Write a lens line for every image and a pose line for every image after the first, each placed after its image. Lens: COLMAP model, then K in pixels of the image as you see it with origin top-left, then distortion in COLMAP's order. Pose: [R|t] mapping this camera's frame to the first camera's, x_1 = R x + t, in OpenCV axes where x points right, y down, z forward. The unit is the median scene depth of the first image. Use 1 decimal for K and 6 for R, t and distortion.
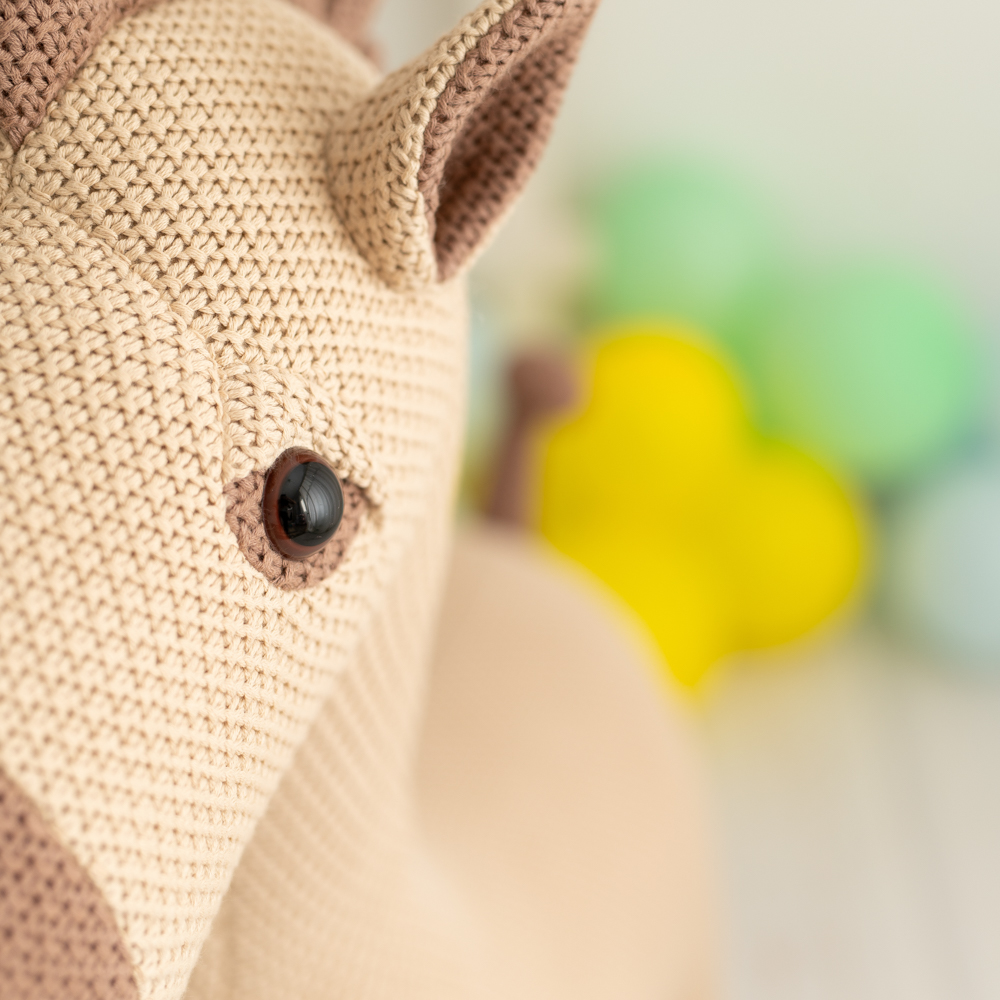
lens RADIAL K [[2267.7, 0, 500.0], [0, 2267.7, 500.0], [0, 0, 1]] dist [0.037074, -0.246026]
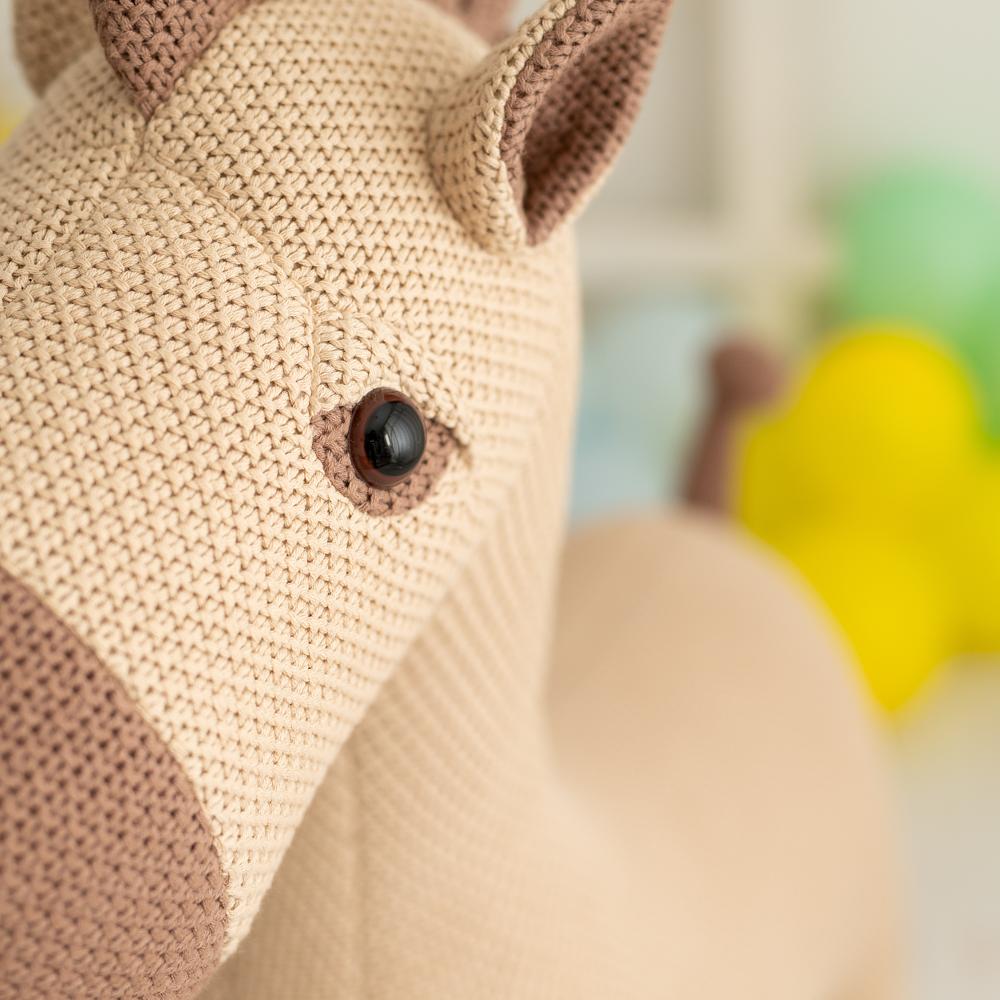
lens RADIAL K [[2267.7, 0, 500.0], [0, 2267.7, 500.0], [0, 0, 1]] dist [0.037074, -0.246026]
pose [[0.989667, 0.027922, -0.140639, 0.126315], [-0.029121, 0.999555, -0.006469, 0.037886], [0.140395, 0.010497, 0.990040, -0.097904]]
